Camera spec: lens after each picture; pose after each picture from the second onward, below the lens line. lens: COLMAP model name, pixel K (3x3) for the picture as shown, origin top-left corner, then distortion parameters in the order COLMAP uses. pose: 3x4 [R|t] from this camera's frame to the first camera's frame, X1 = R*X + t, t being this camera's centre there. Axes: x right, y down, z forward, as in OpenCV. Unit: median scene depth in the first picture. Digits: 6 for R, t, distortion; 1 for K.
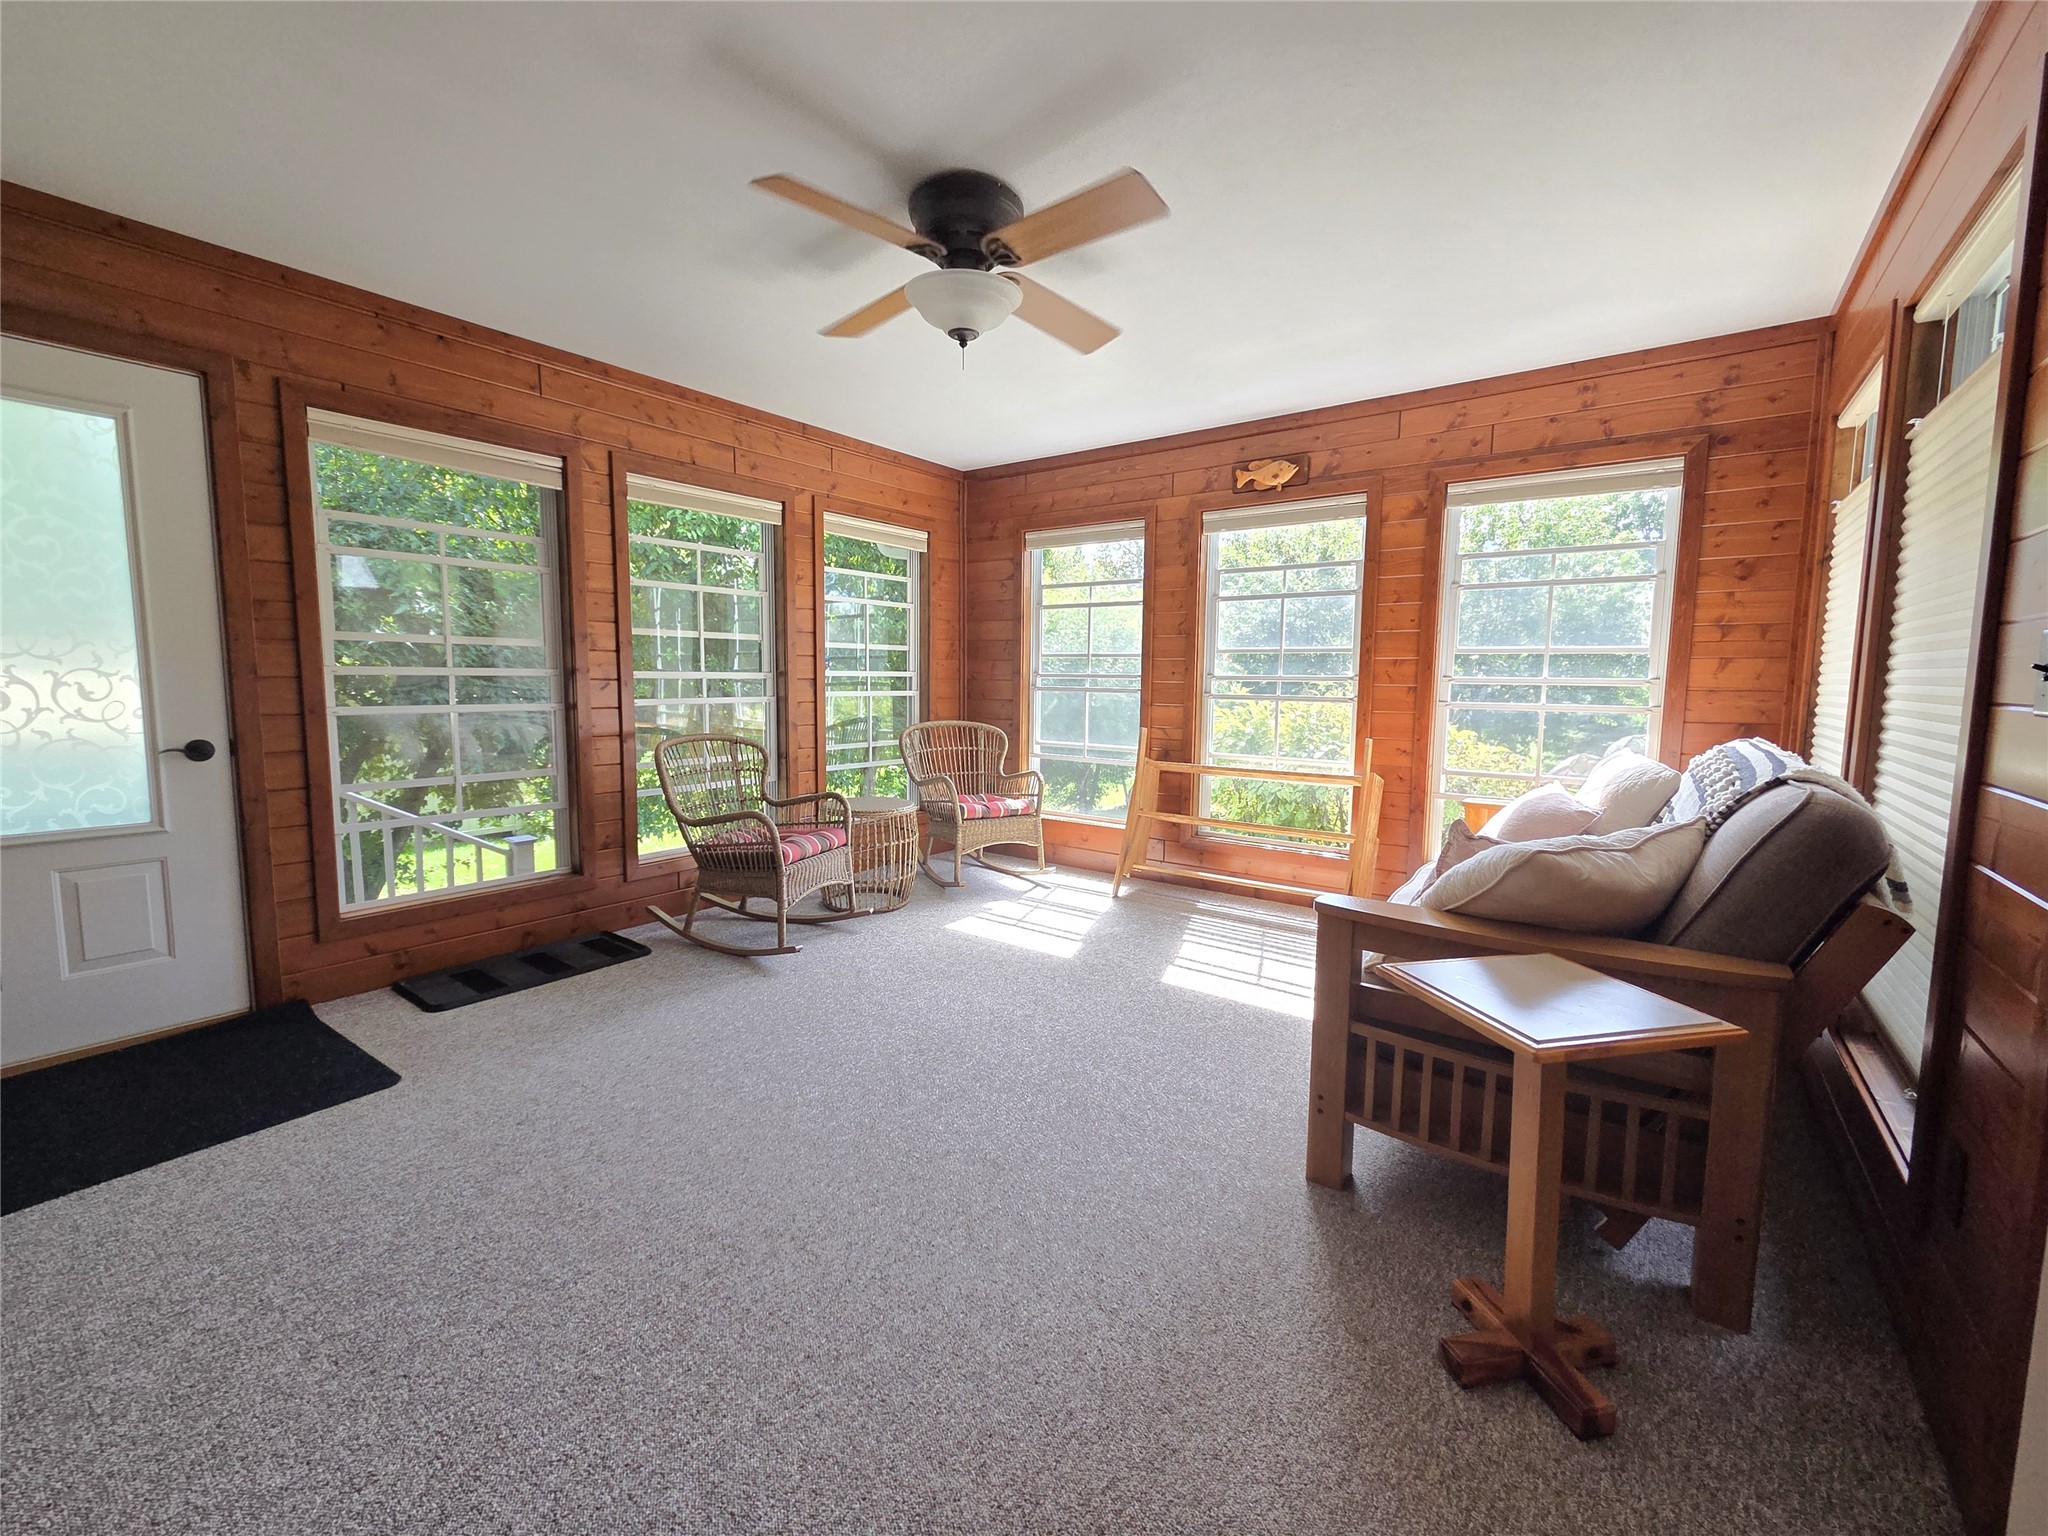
lens RADIAL K [[844.0, 0, 1016.6], [0, 844.0, 759.3], [0, 0, 1]] dist [0.000245, 0.001180]
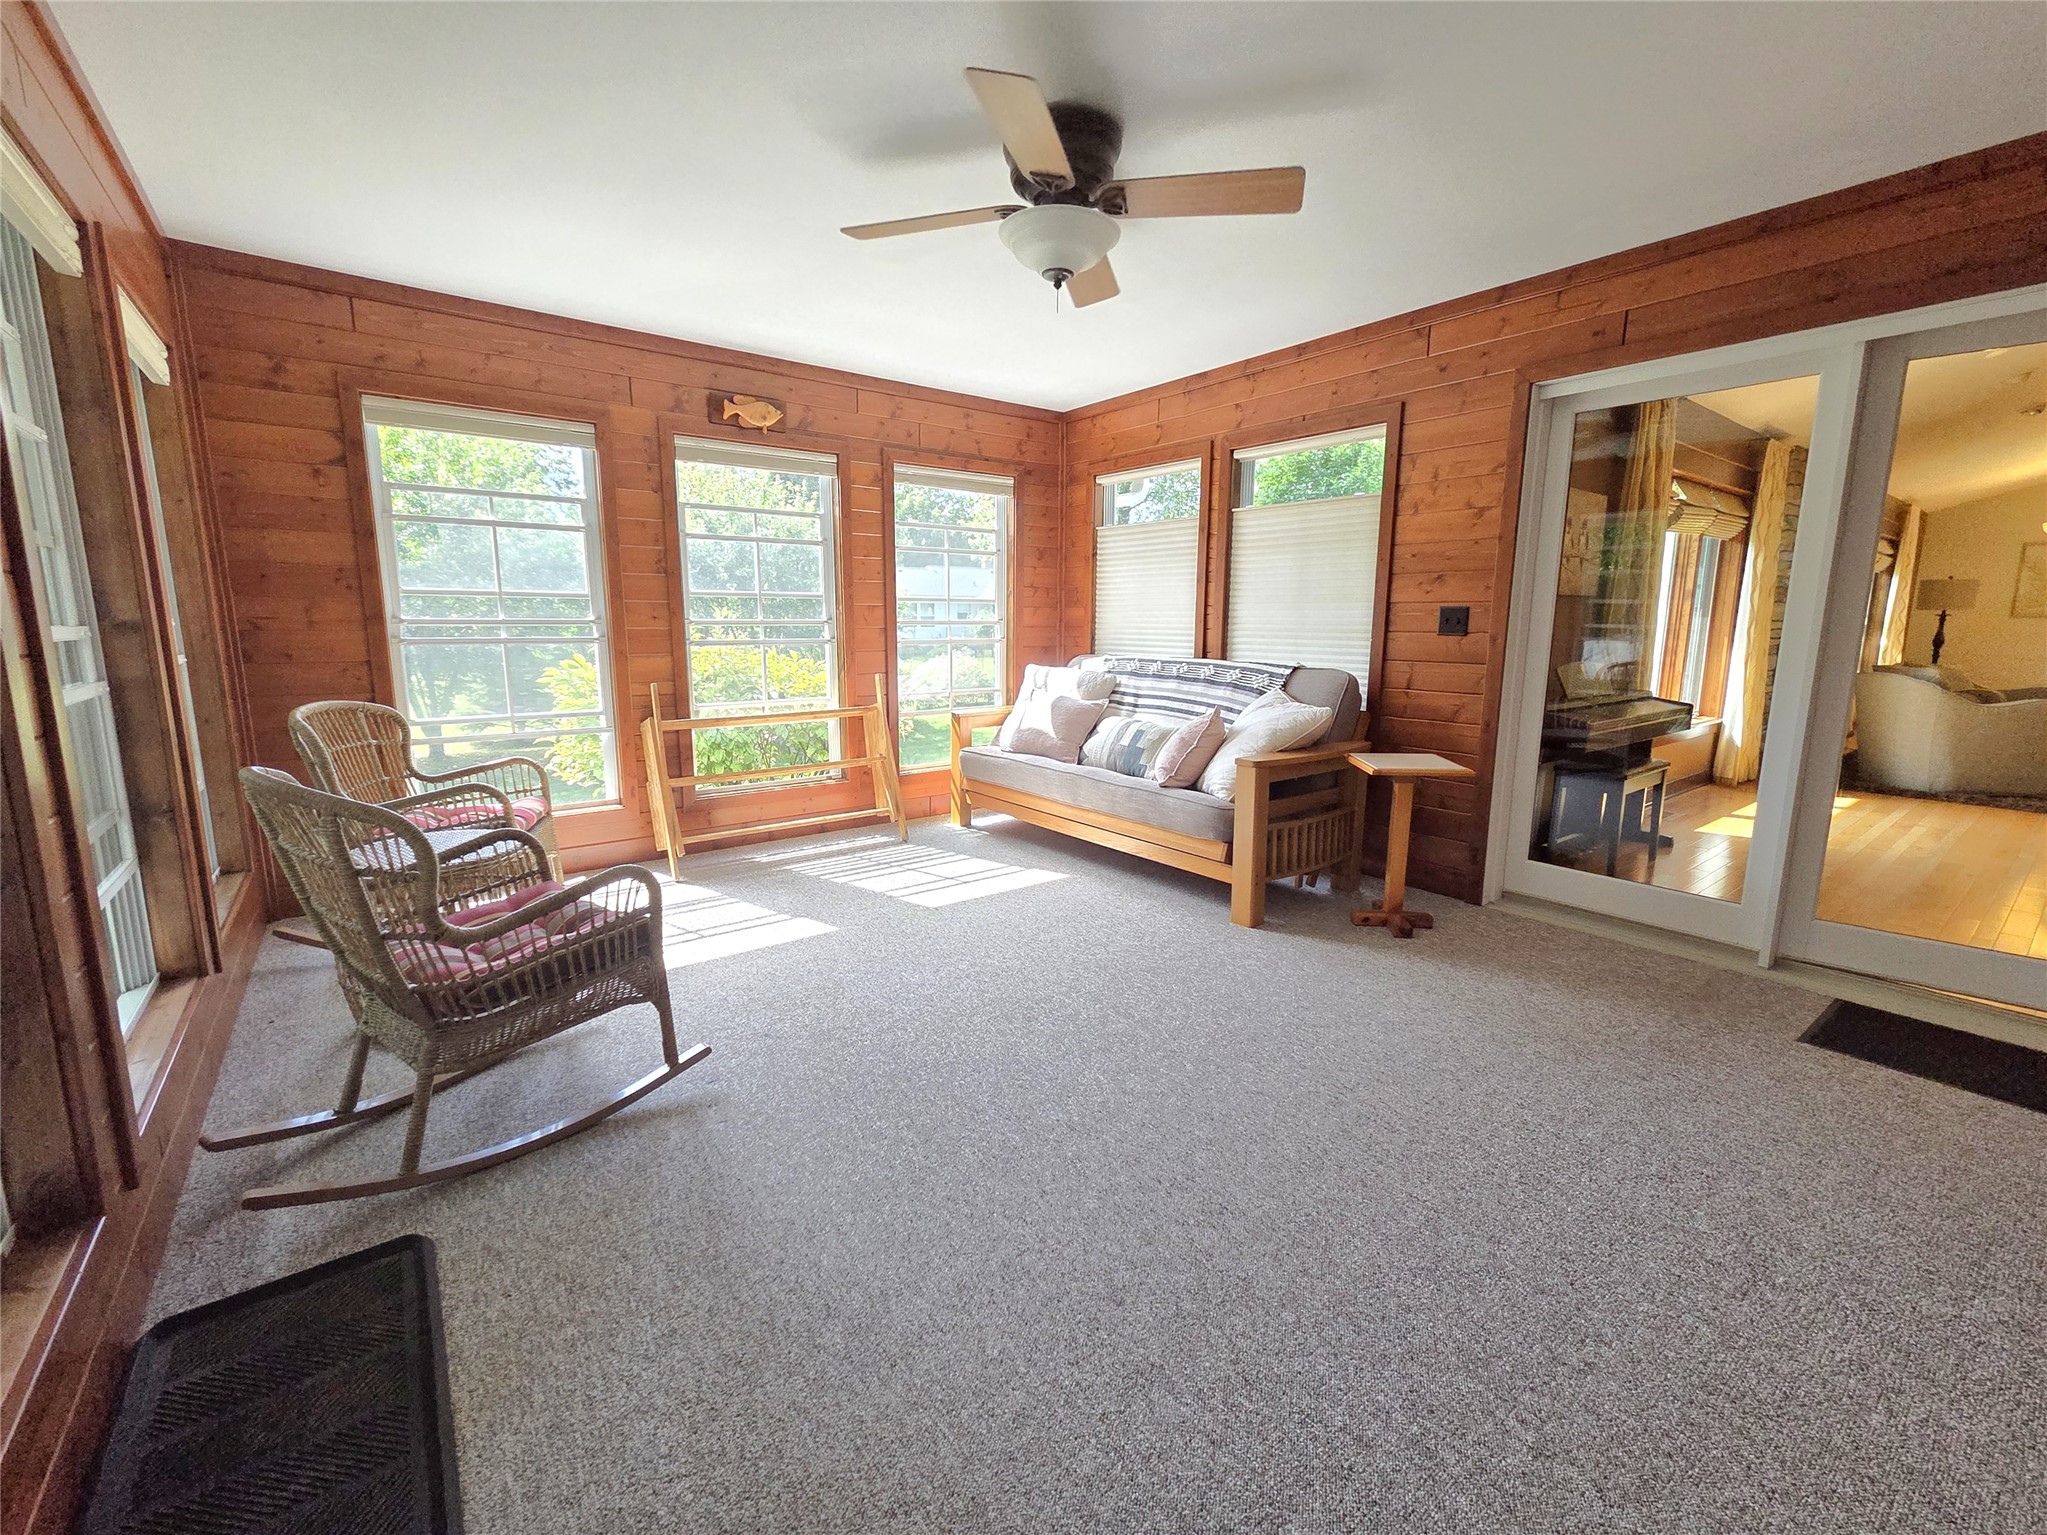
lens RADIAL K [[843.6, 0, 1015.8], [0, 843.6, 759.8], [0, 0, 1]] dist [0.000245, 0.001180]
pose [[0.272688, -0.169177, 0.947112, -0.663875], [0.093251, 0.984431, 0.148995, -0.063272], [-0.957573, 0.047690, 0.284218, 0.484092]]
